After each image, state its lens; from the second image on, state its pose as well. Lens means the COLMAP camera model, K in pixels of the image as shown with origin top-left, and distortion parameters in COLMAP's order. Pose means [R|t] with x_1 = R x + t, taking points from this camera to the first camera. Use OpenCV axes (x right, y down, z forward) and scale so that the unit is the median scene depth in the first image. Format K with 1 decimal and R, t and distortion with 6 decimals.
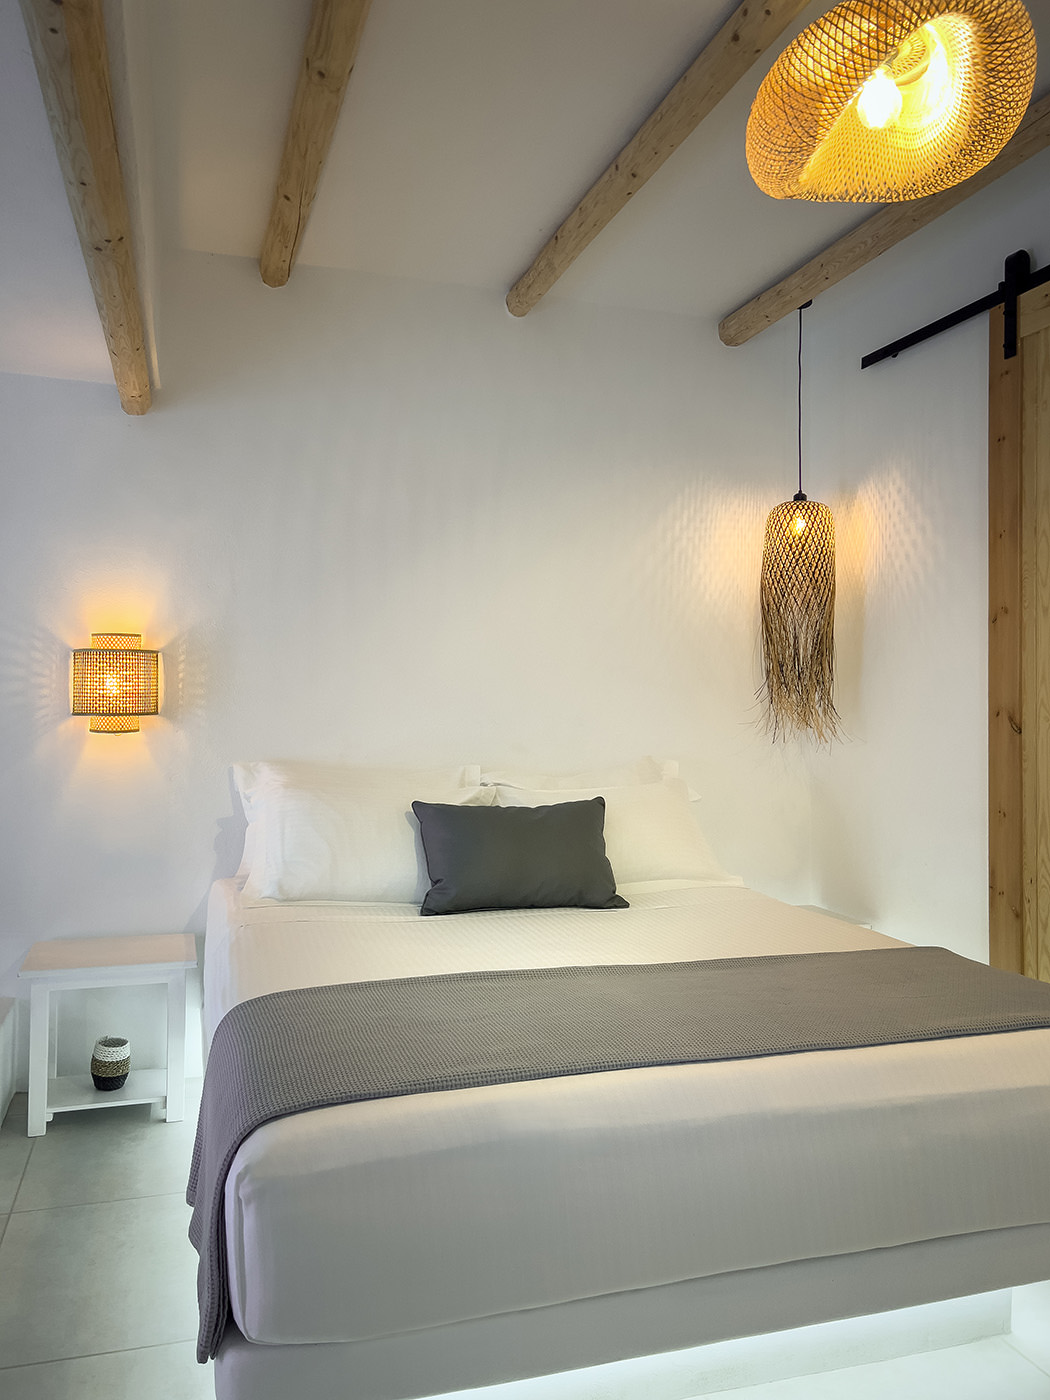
lens RADIAL K [[1057.2, 0, 530.6], [0, 1057.2, 726.9], [0, 0, 1]] dist [0.003824, -0.002781]
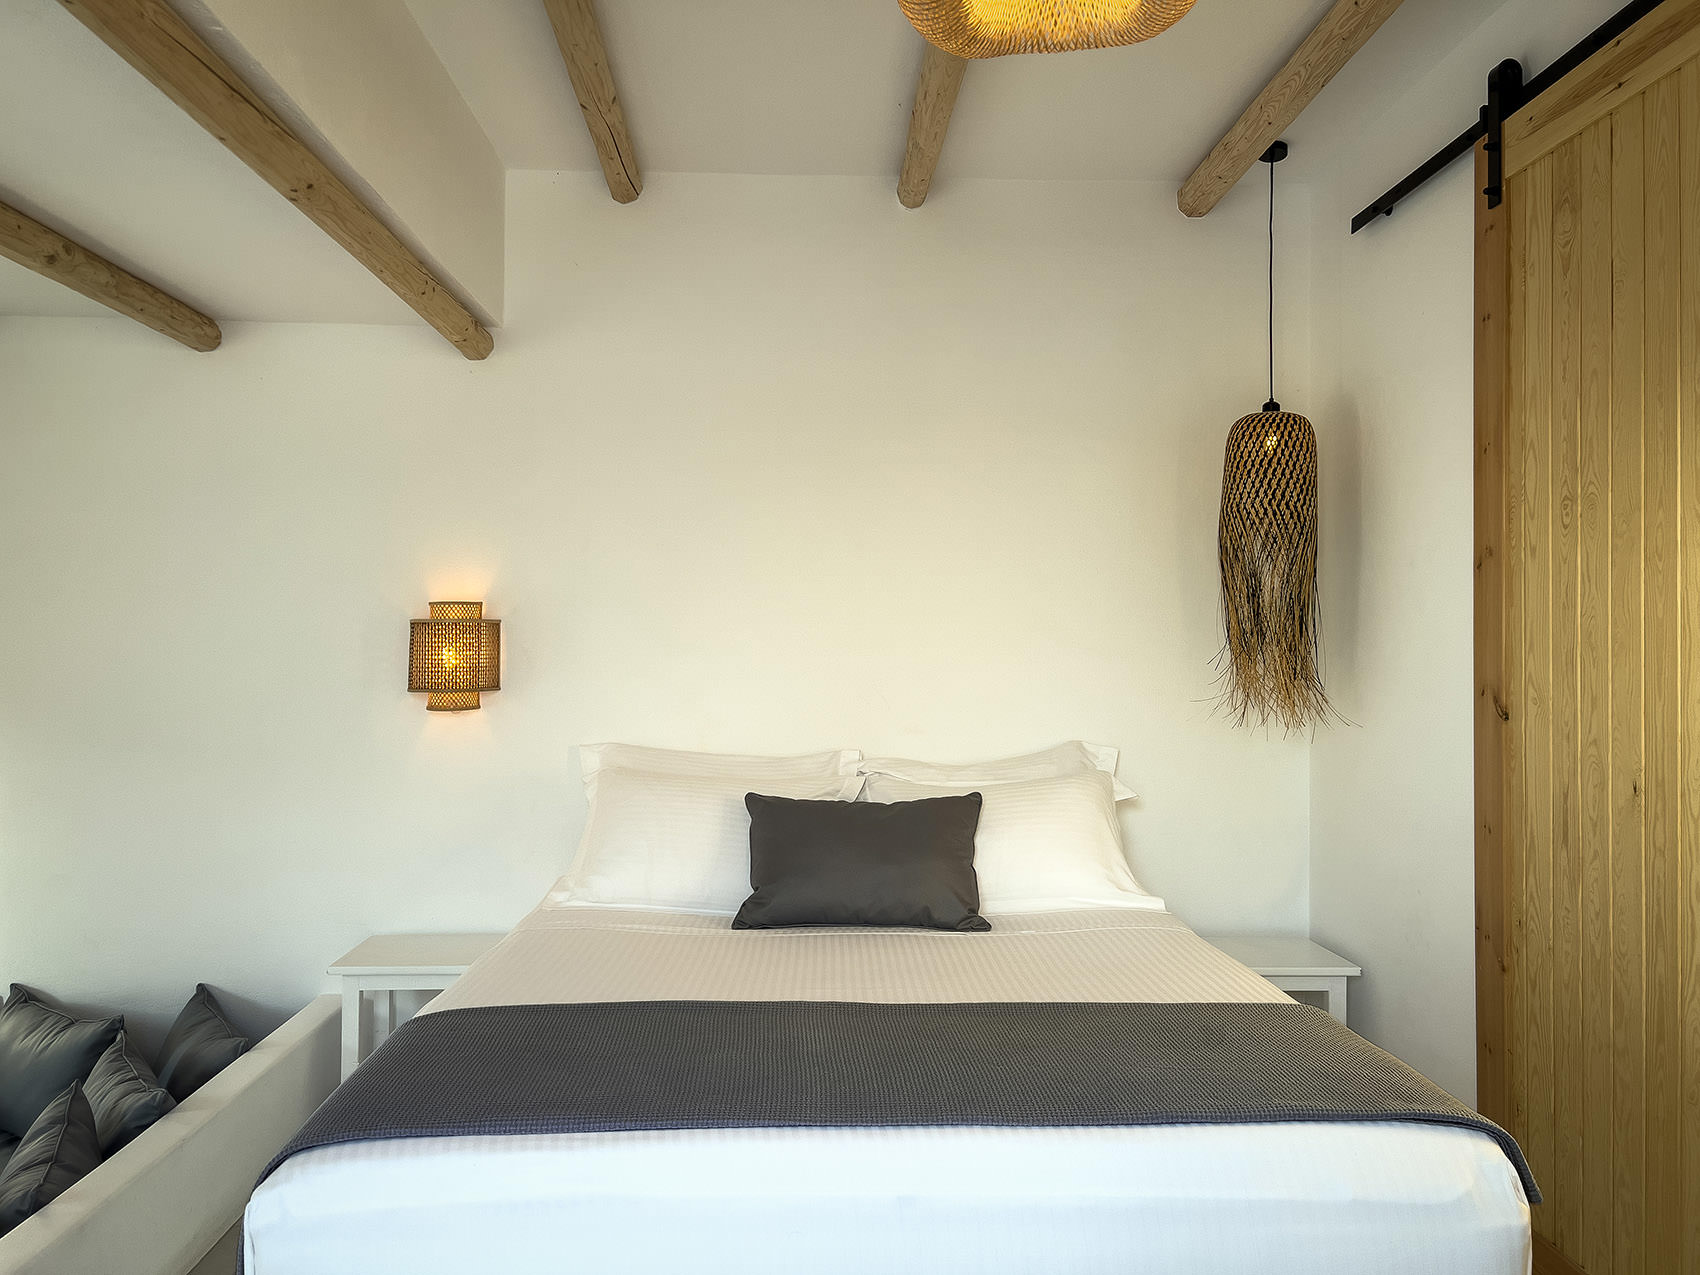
lens RADIAL K [[1283.7, 0, 863.4], [0, 1283.7, 687.6], [0, 0, 1]] dist [0.003824, -0.002781]
pose [[0.965002, 0.000134, -0.262242, 0.252143], [-0.000898, 0.999996, -0.002793, -0.012357], [0.262240, 0.002931, 0.964998, 0.025674]]
